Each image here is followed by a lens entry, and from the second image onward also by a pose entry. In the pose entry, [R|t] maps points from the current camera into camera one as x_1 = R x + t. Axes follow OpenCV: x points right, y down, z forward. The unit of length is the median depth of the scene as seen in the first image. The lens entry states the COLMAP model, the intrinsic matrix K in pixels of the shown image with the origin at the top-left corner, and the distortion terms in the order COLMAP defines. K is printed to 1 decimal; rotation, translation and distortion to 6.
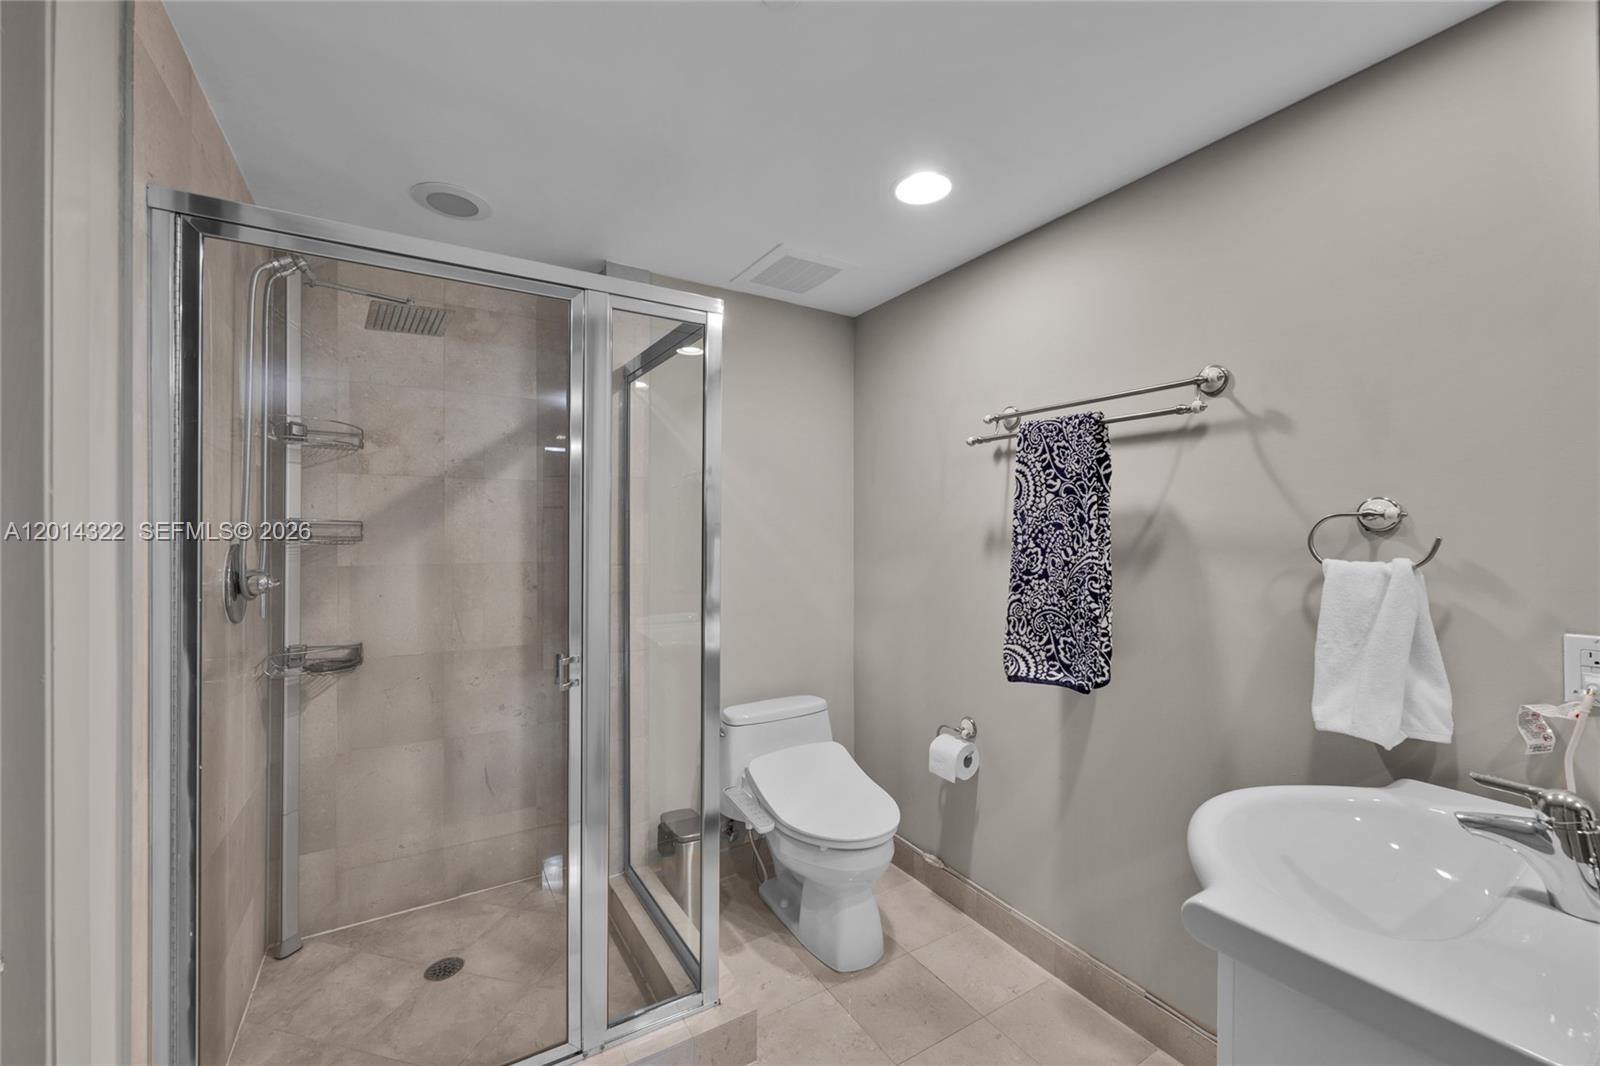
lens RADIAL K [[634.6, 0, 798.2], [0, 634.6, 531.9], [0, 0, 1]] dist [0.000322, 0.000144]
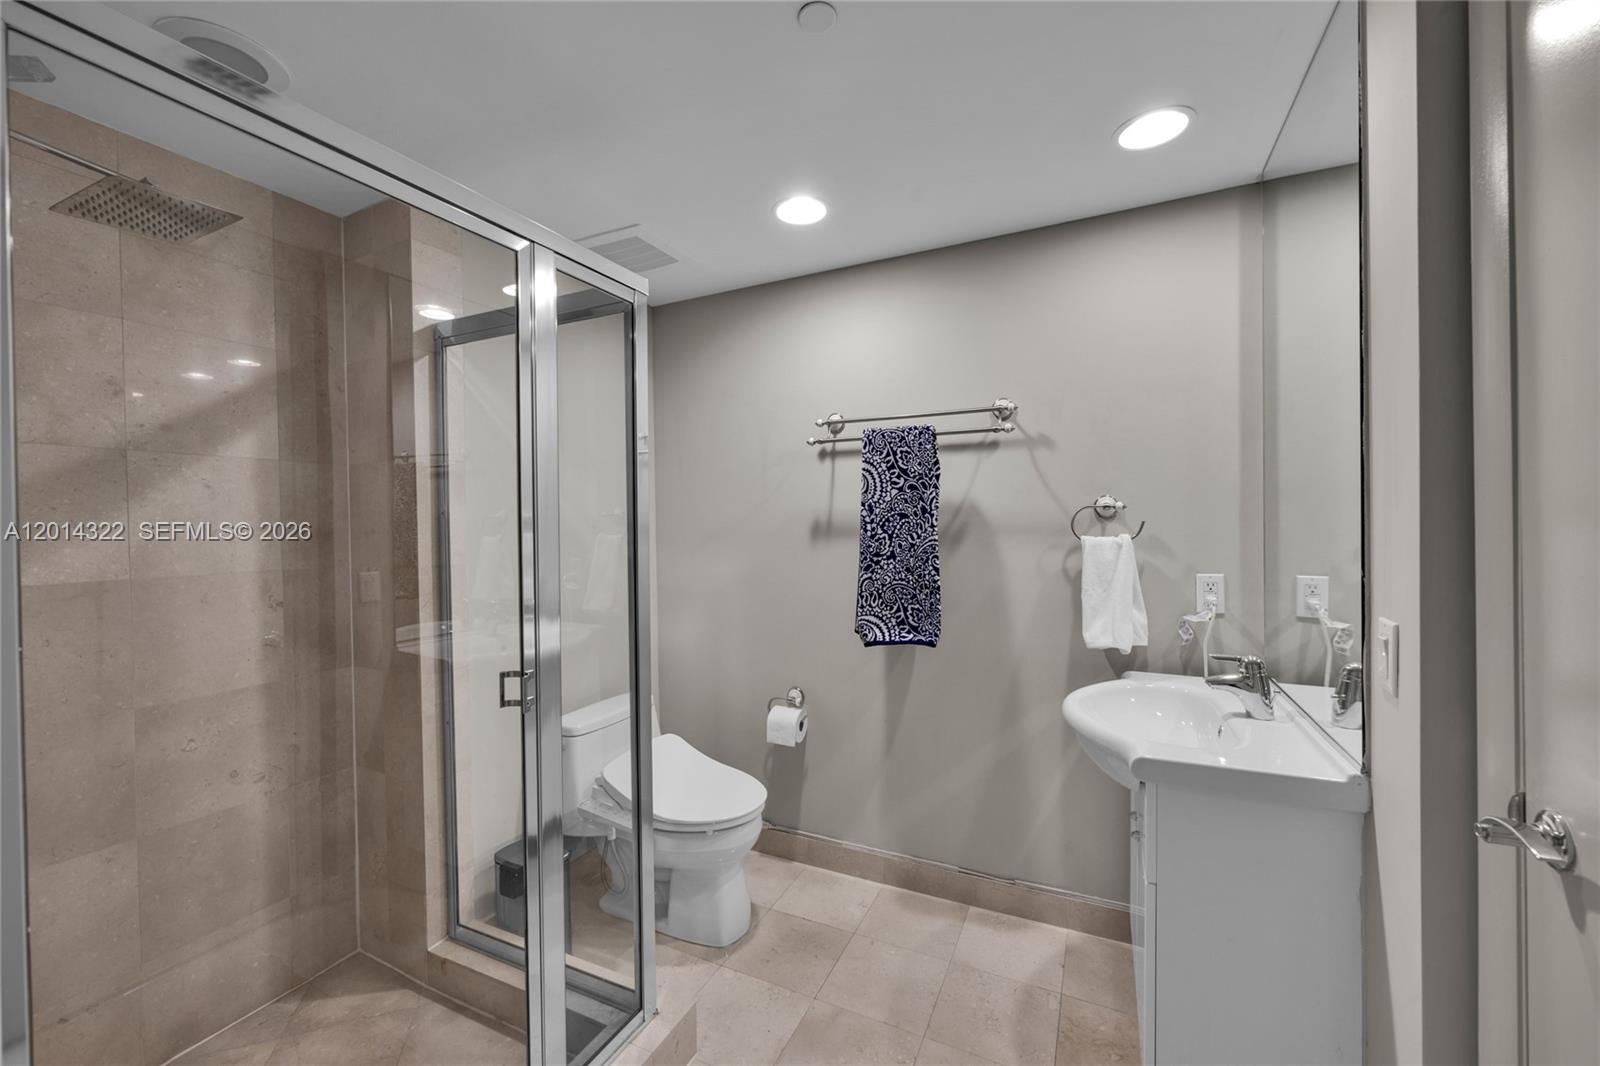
lens RADIAL K [[634.6, 0, 801.6], [0, 634.6, 530.8], [0, 0, 1]] dist [0.000322, 0.000144]
pose [[0.841179, -0.020188, 0.540380, -0.416803], [0.013814, 0.999779, 0.015848, -0.002172], [-0.540581, -0.005866, 0.841272, 0.068819]]
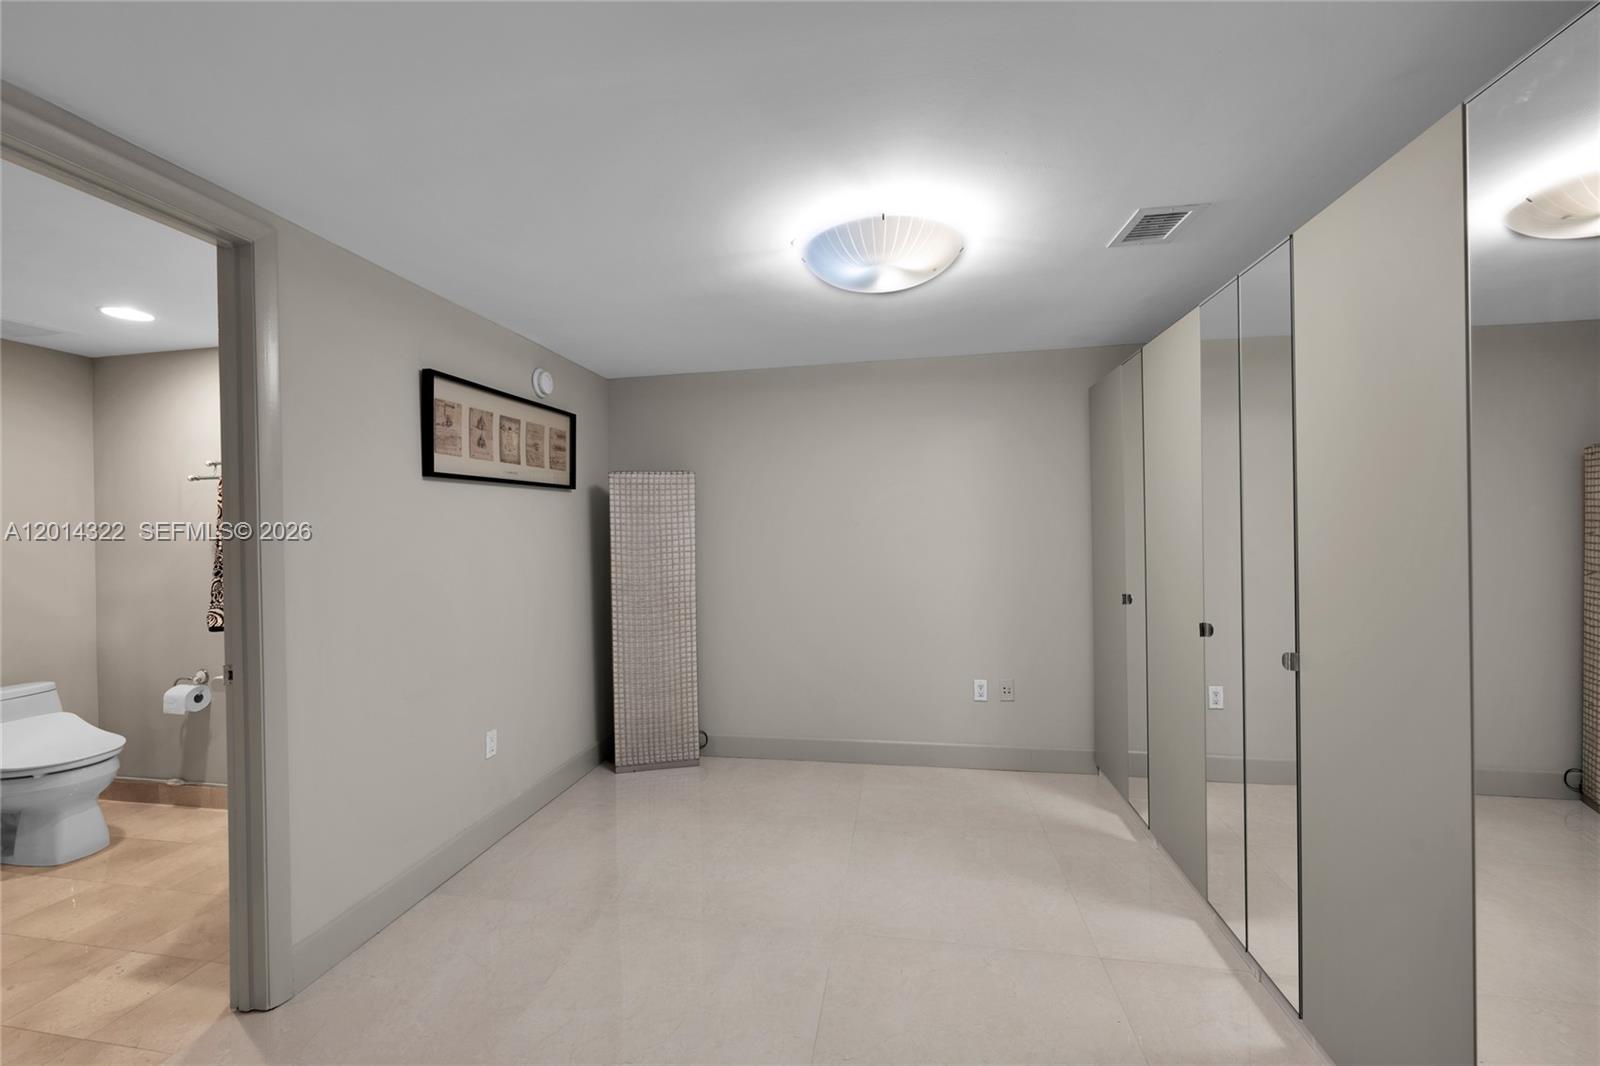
lens RADIAL K [[634.6, 0, 792.0], [0, 634.6, 526.7], [0, 0, 1]] dist [0.000322, 0.000144]
pose [[0.672157, -0.010555, 0.740333, 0.136952], [0.018346, 0.999829, -0.002401, -0.000409], [-0.740181, 0.015196, 0.672236, -1.217529]]
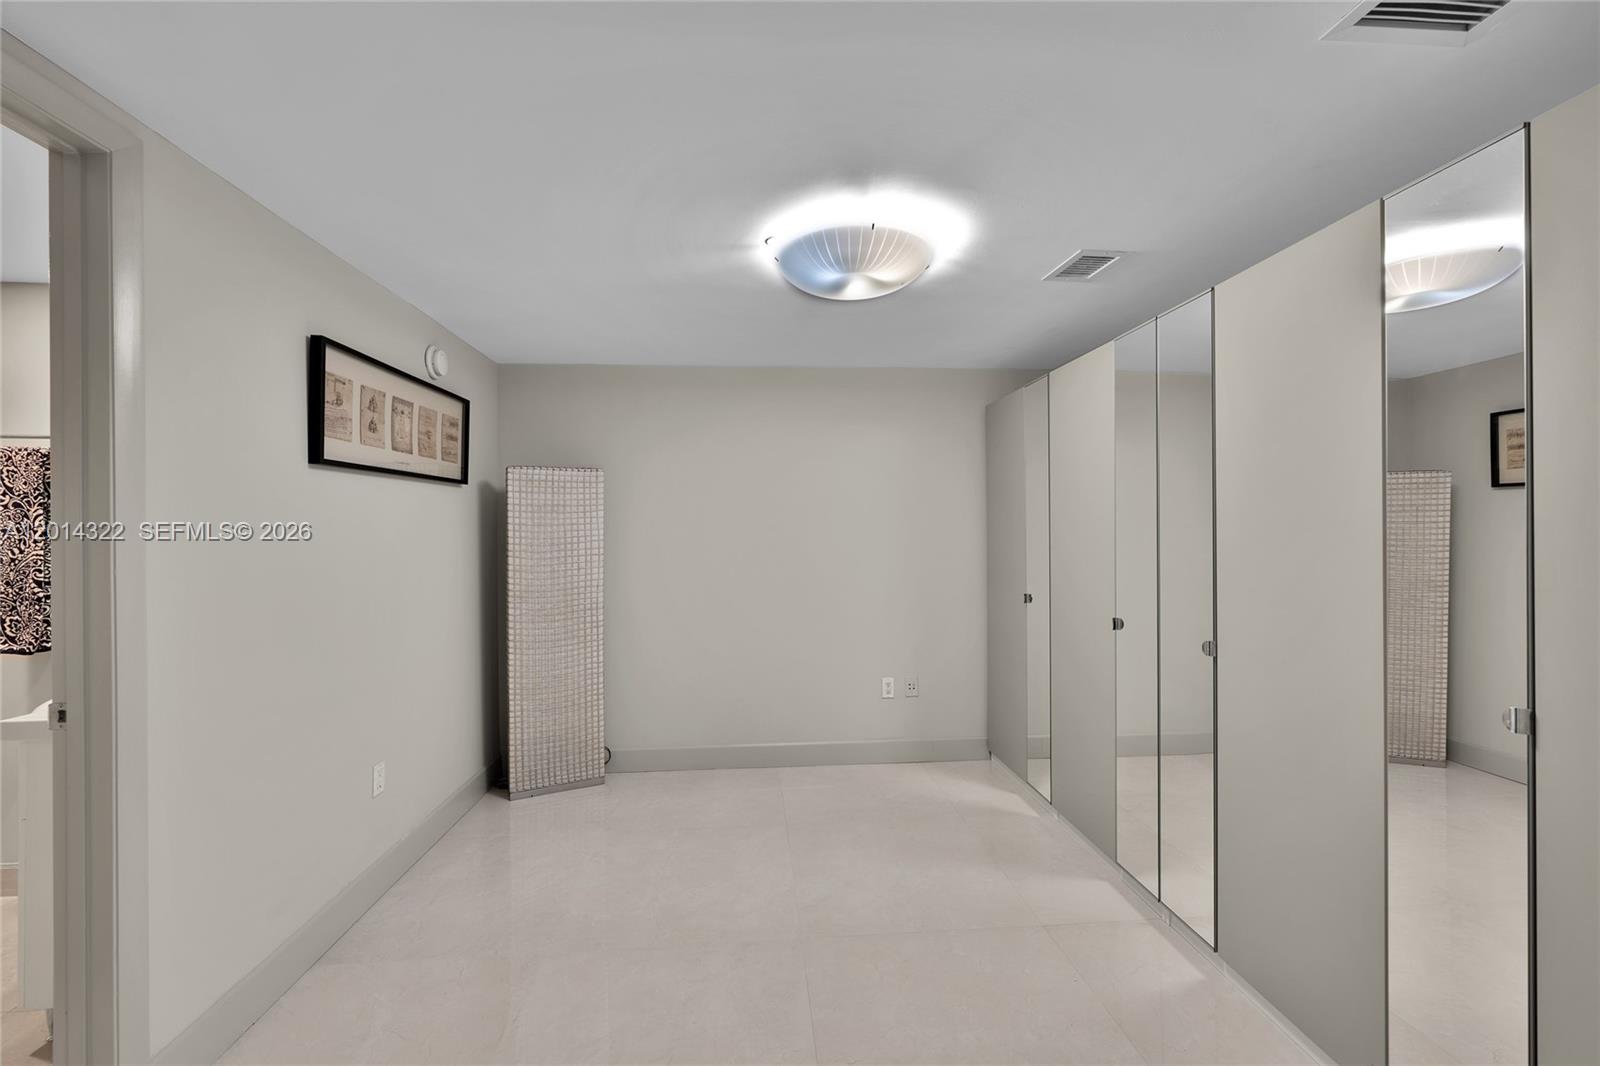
lens RADIAL K [[634.6, 0, 796.8], [0, 634.6, 526.4], [0, 0, 1]] dist [0.000322, 0.000144]
pose [[0.465343, 0.001687, 0.885129, 0.013548], [0.007064, 0.999959, -0.005620, -0.001557], [-0.885102, 0.008867, 0.465313, -1.011789]]
